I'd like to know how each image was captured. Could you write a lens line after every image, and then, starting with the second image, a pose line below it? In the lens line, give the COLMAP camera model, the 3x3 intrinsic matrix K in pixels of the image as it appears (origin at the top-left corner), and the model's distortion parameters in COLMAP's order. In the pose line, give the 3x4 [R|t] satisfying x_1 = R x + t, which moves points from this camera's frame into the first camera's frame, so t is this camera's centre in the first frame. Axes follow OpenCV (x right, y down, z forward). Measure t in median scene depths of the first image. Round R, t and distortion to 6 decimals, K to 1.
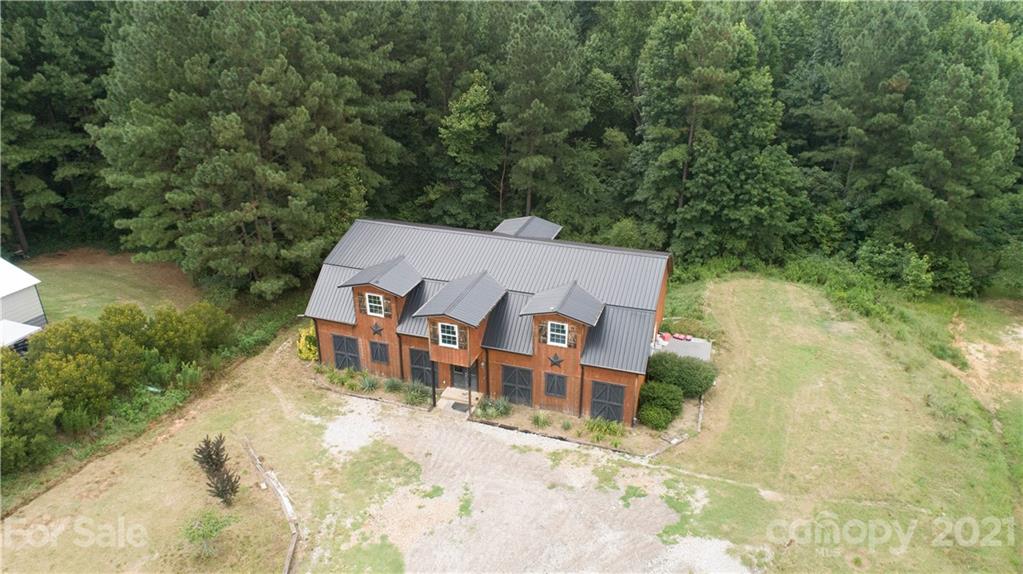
lens RADIAL K [[679.4, 0, 509.0], [0, 679.4, 291.9], [0, 0, 1]] dist [-0.020862, 0.008072]
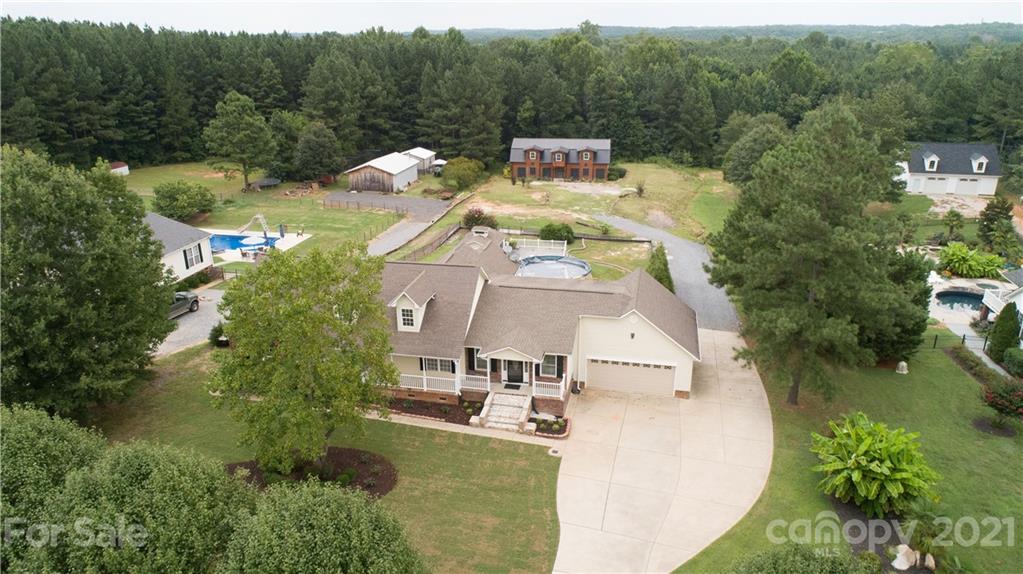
lens RADIAL K [[679.4, 0, 509.0], [0, 679.4, 291.9], [0, 0, 1]] dist [-0.020862, 0.008072]
pose [[0.982652, -0.075877, 0.169229, -0.801018], [0.088817, 0.993568, -0.070243, 0.794417], [-0.162811, 0.084055, 0.983070, -1.978592]]
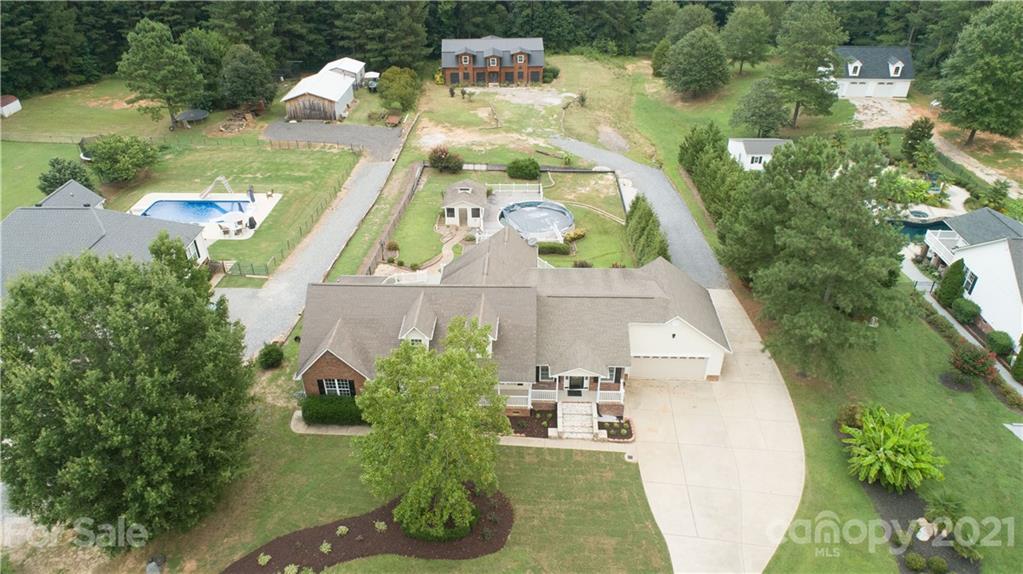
lens RADIAL K [[679.4, 0, 509.0], [0, 679.4, 291.9], [0, 0, 1]] dist [-0.020862, 0.008072]
pose [[0.934664, -0.201674, 0.292797, -1.012205], [0.159555, 0.973893, 0.161474, 0.528339], [-0.317719, -0.104207, 0.942441, -1.986350]]
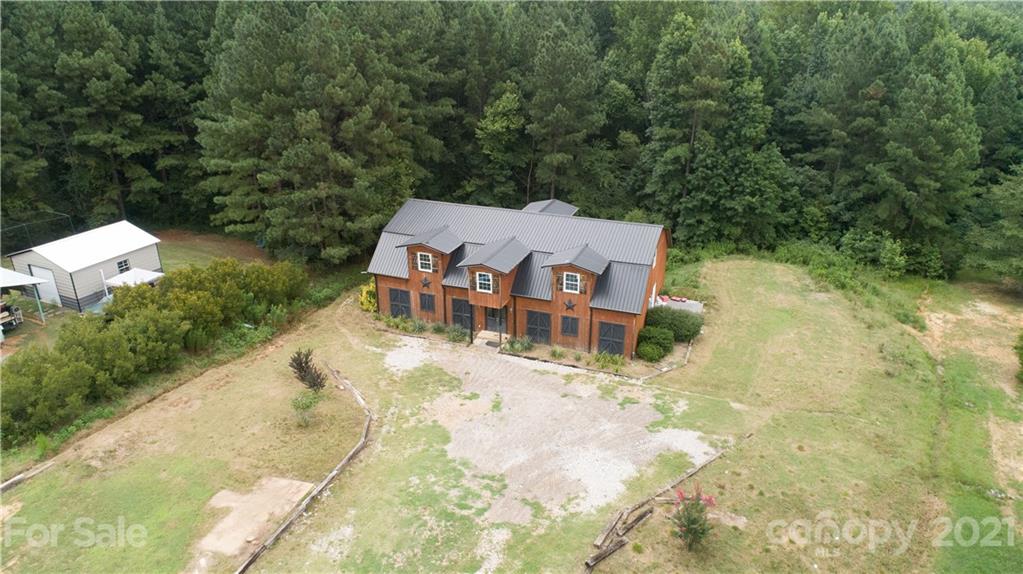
lens RADIAL K [[679.4, 0, 509.0], [0, 679.4, 291.9], [0, 0, 1]] dist [-0.020862, 0.008072]
pose [[0.999138, 0.013482, -0.039251, 0.004499], [-0.014691, 0.999421, -0.030693, 0.090225], [0.038814, 0.031243, 0.998758, -0.191391]]
